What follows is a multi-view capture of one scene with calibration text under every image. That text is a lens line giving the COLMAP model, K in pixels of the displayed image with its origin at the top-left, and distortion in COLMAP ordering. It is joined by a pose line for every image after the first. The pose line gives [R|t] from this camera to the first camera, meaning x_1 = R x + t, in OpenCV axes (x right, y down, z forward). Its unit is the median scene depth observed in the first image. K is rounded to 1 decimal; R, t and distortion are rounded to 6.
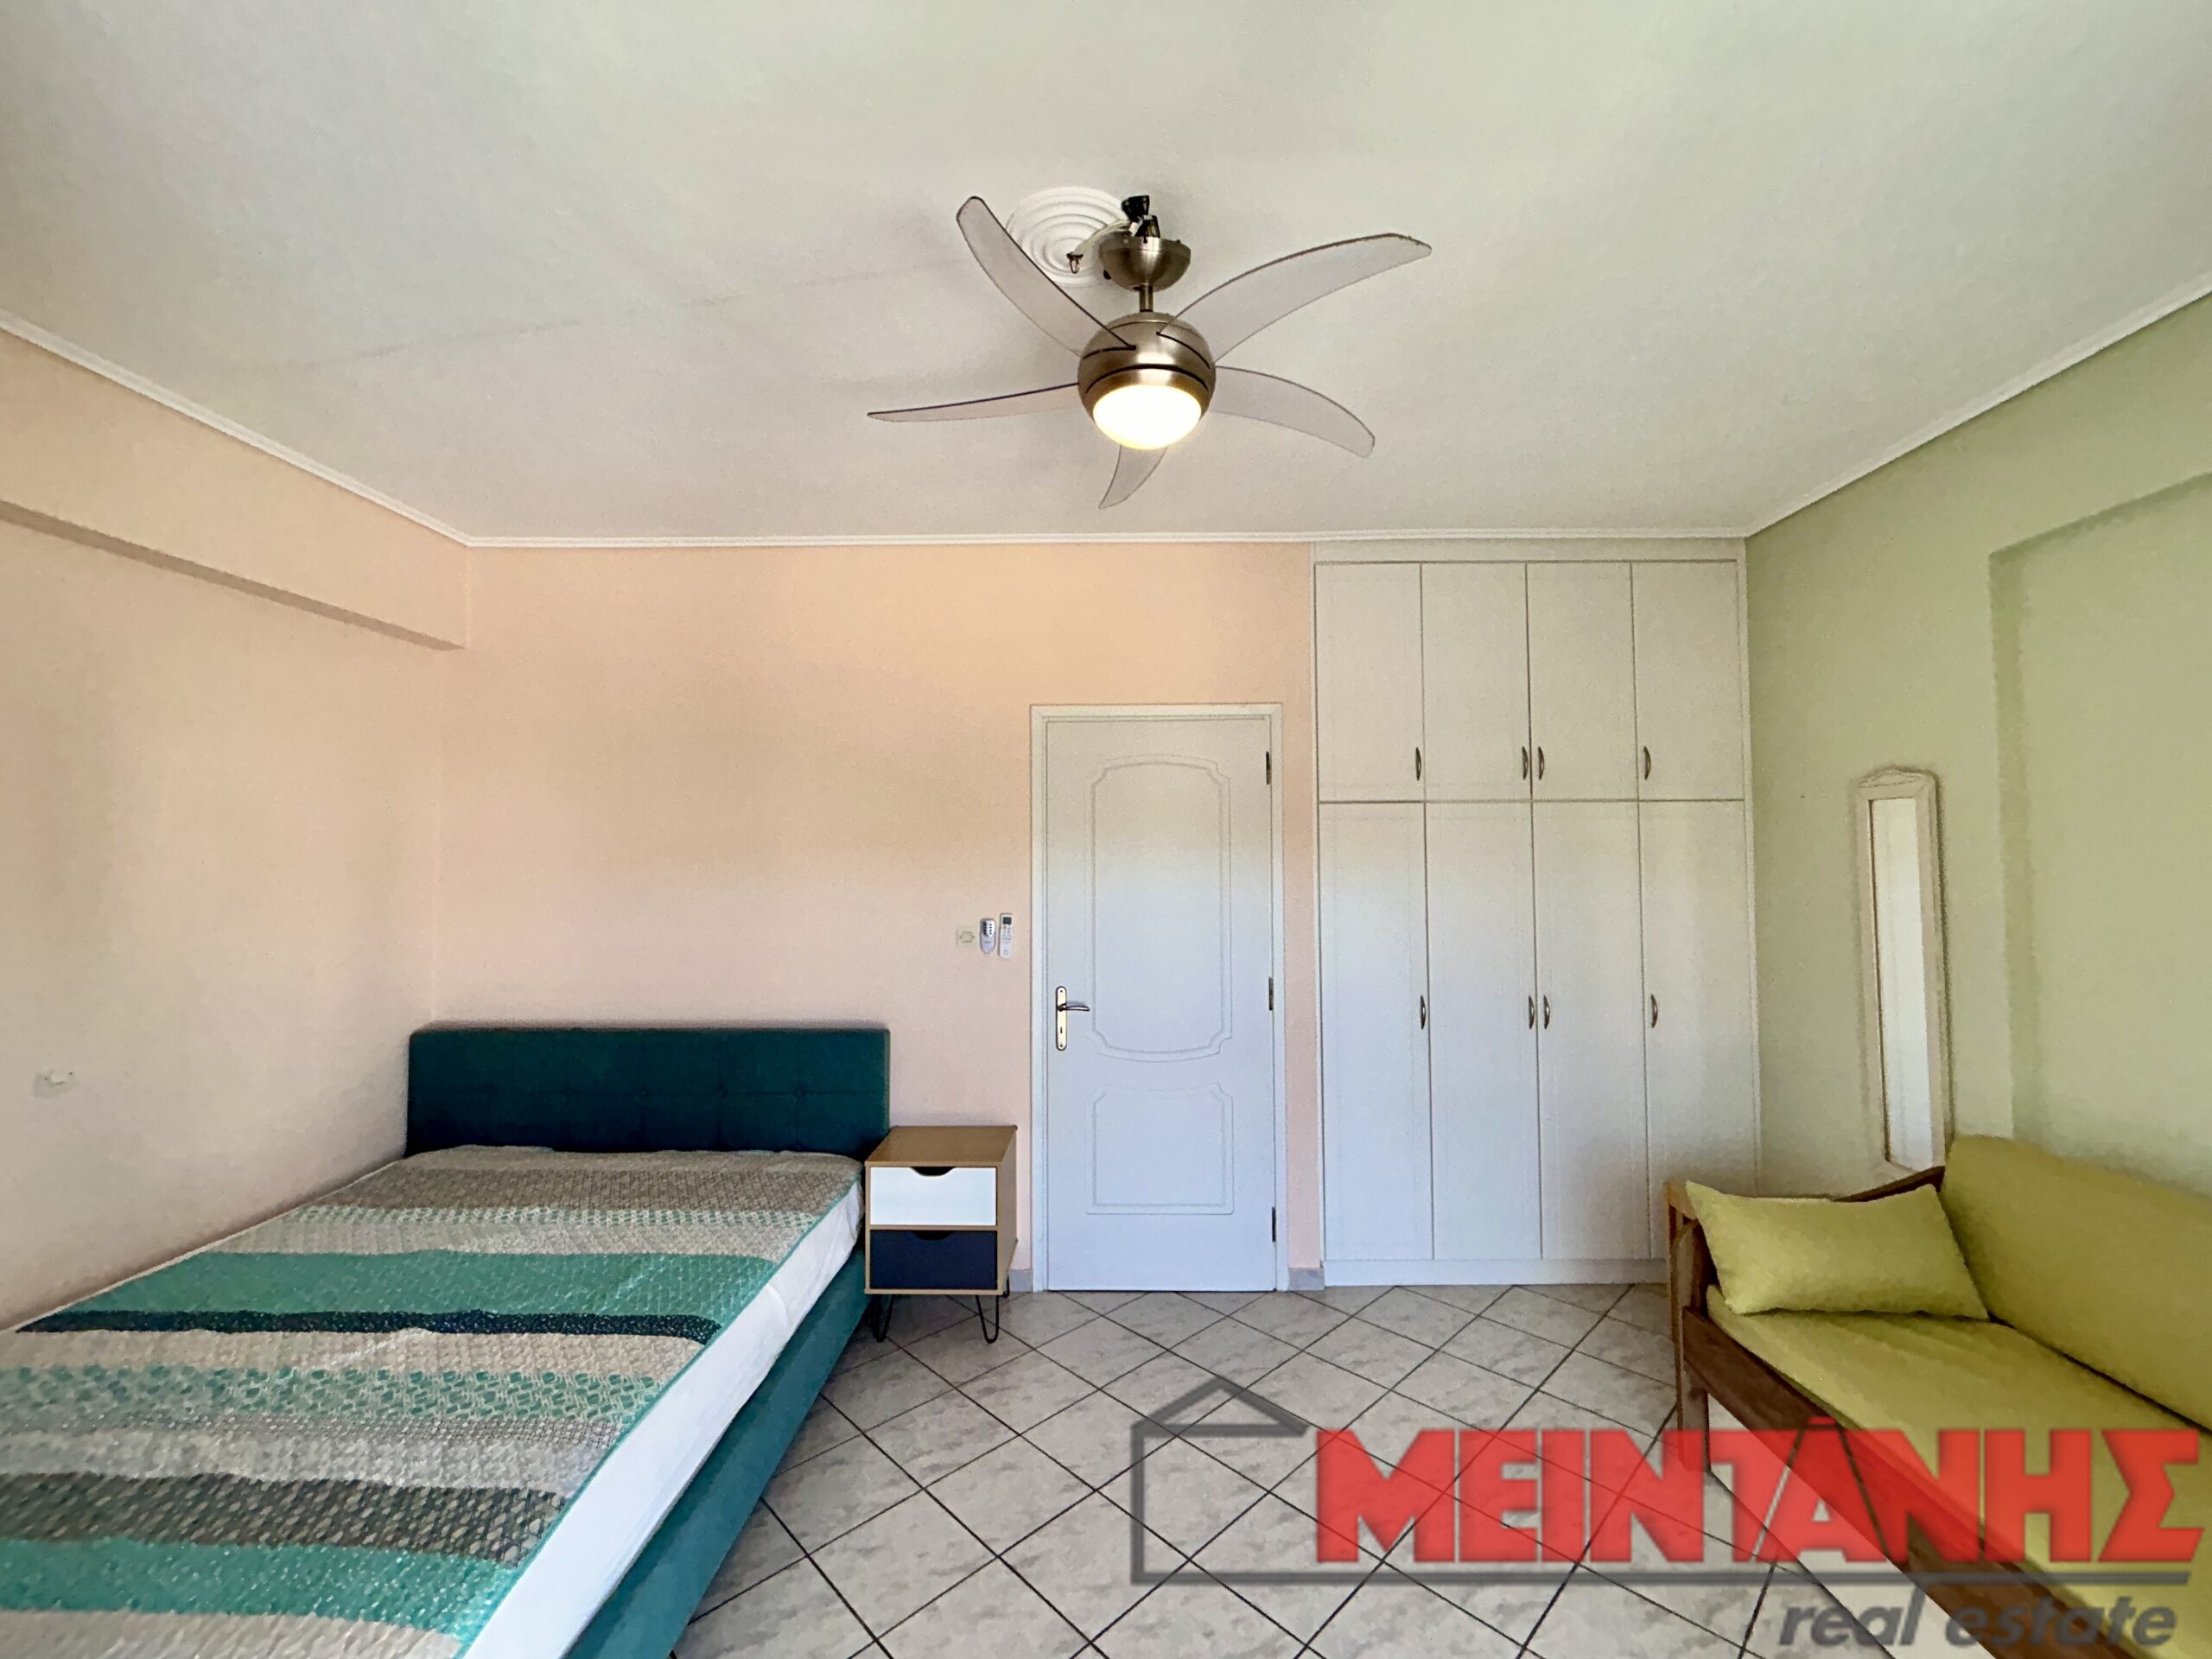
lens RADIAL K [[889.9, 0, 1103.4], [0, 889.9, 829.4], [0, 0, 1]] dist [-0.003195, 0.002622]
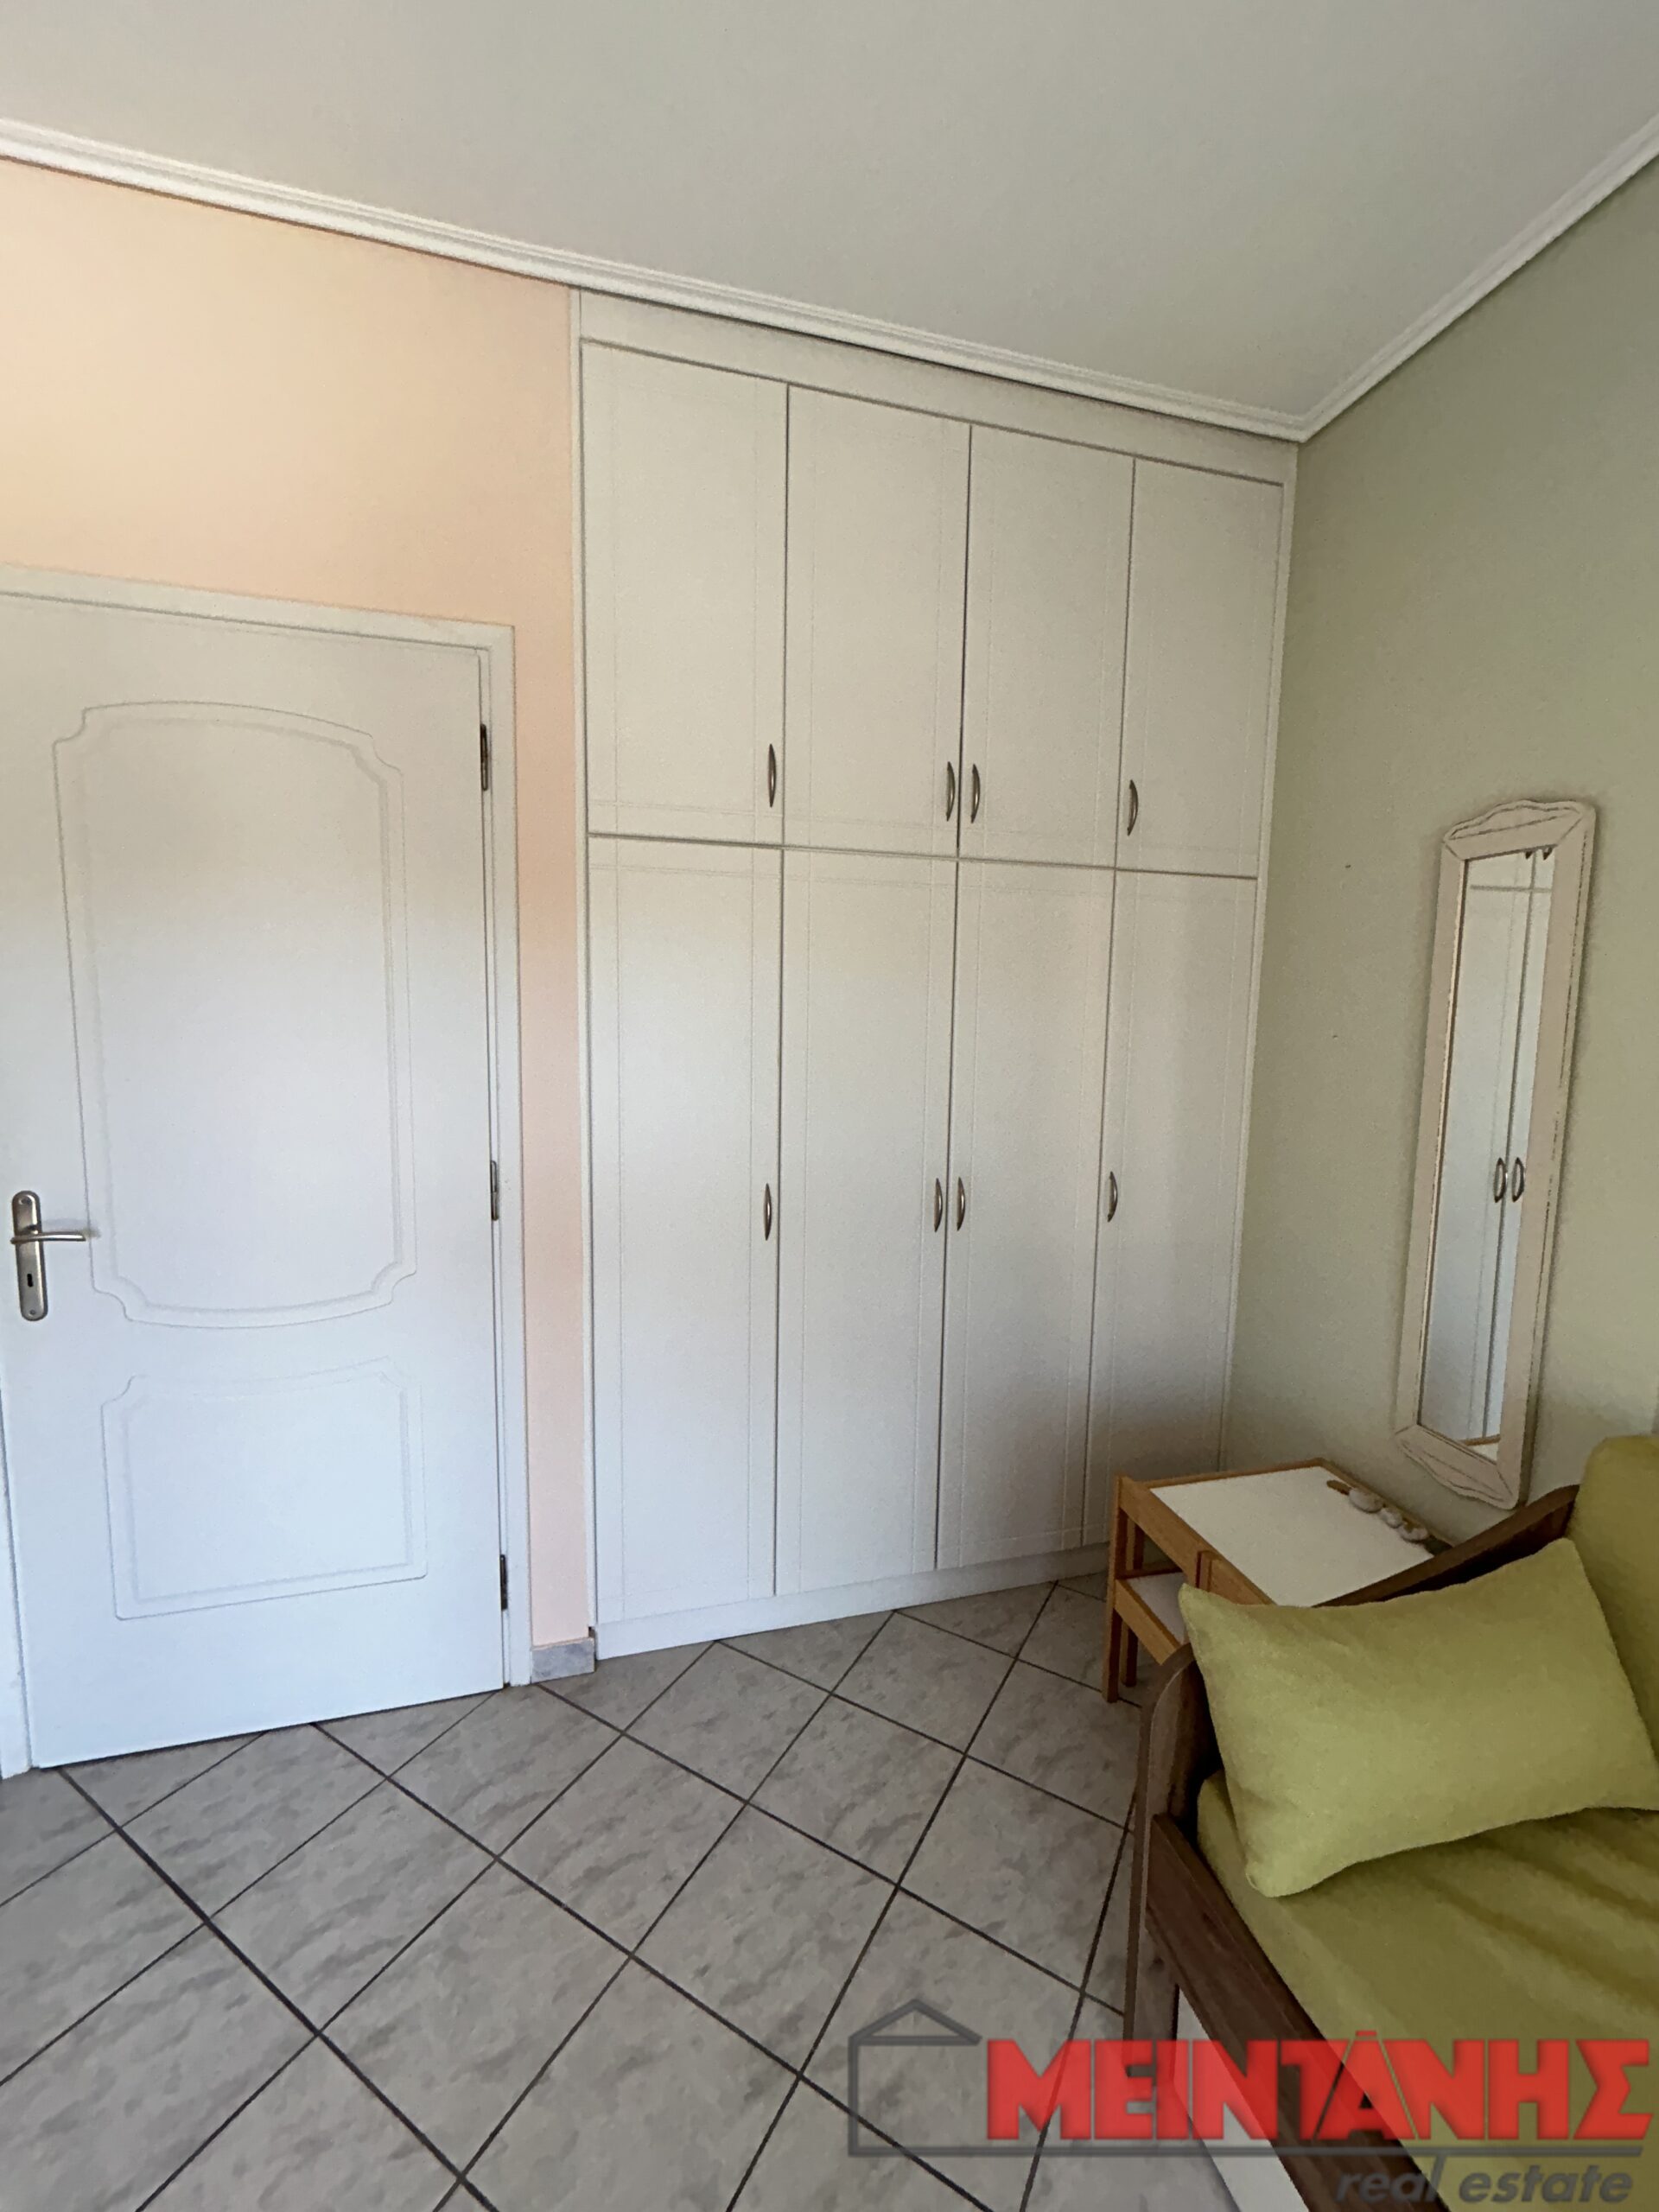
lens RADIAL K [[889.9, 0, 824.3], [0, 889.9, 1100.3], [0, 0, 1]] dist [-0.003195, 0.002622]
pose [[0.963813, -0.006204, 0.266508, 0.324128], [-0.031389, 0.990134, 0.136564, 0.068627], [-0.264726, -0.139988, 0.954109, 0.595459]]
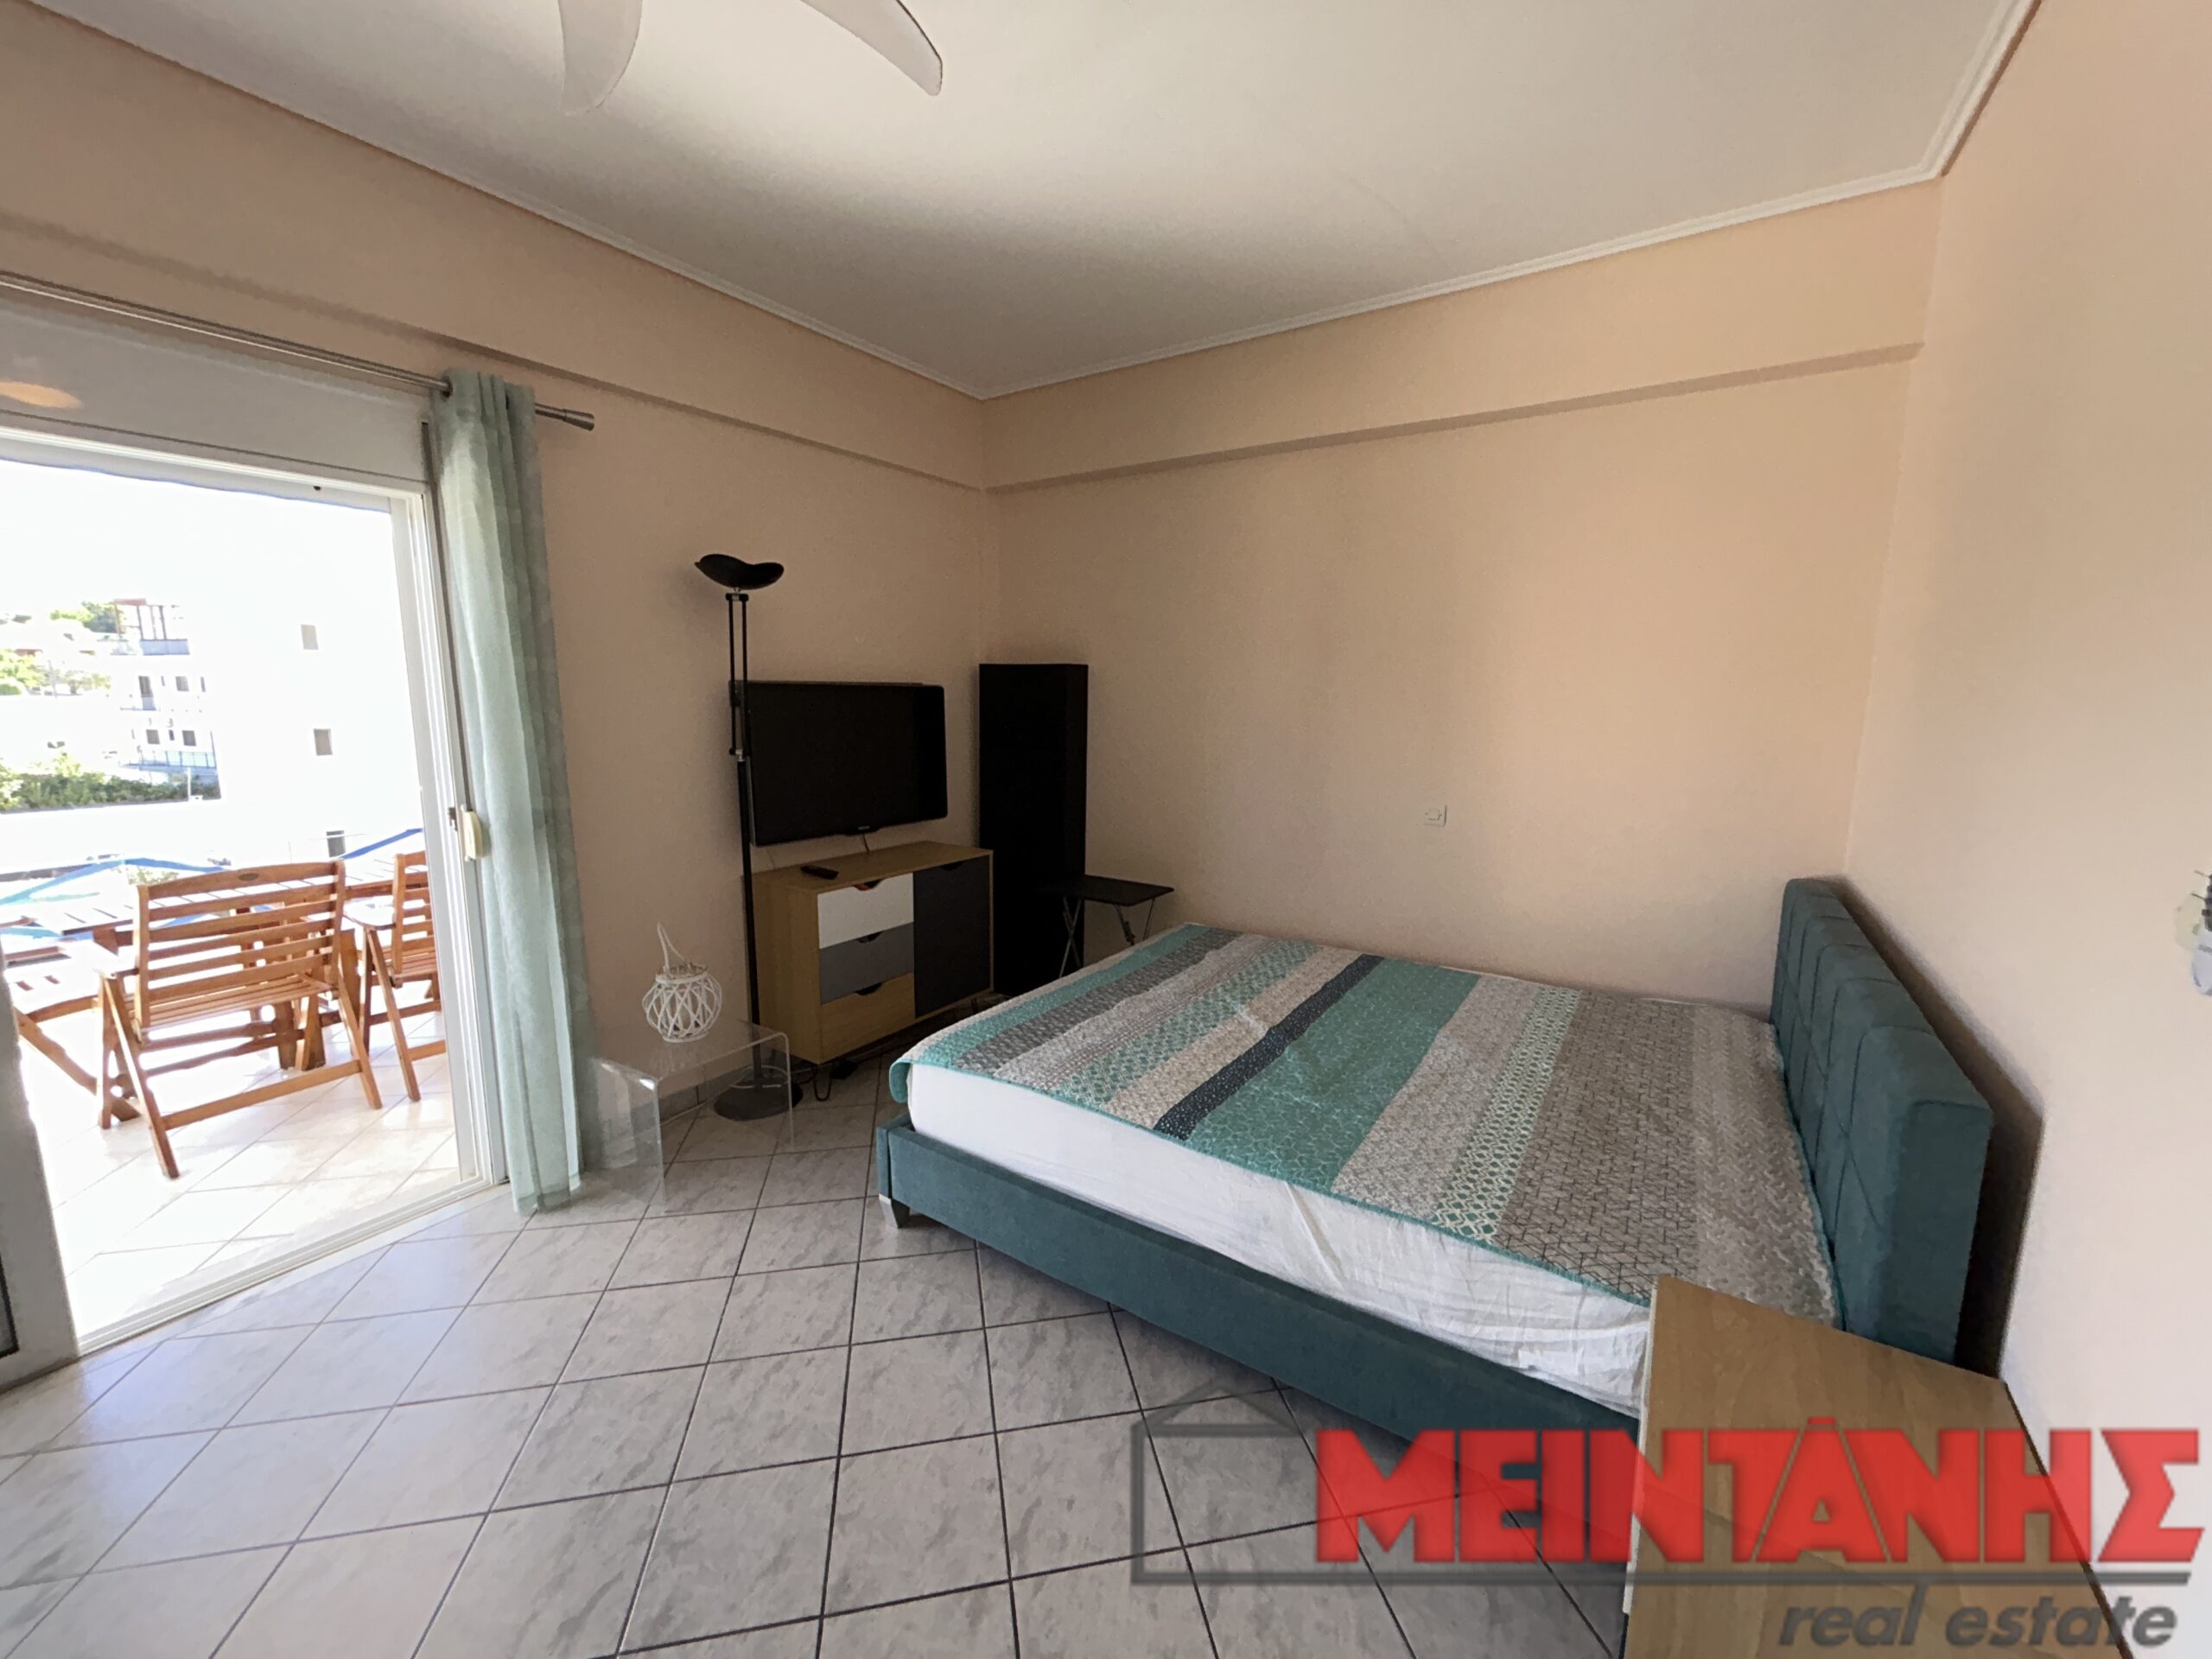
lens RADIAL K [[889.9, 0, 1103.4], [0, 889.9, 829.4], [0, 0, 1]] dist [-0.003195, 0.002622]
pose [[-0.537042, 0.130665, -0.833374, 0.312045], [0.022825, 0.989820, 0.140485, 0.072365], [0.843247, 0.056425, -0.534557, 1.173516]]
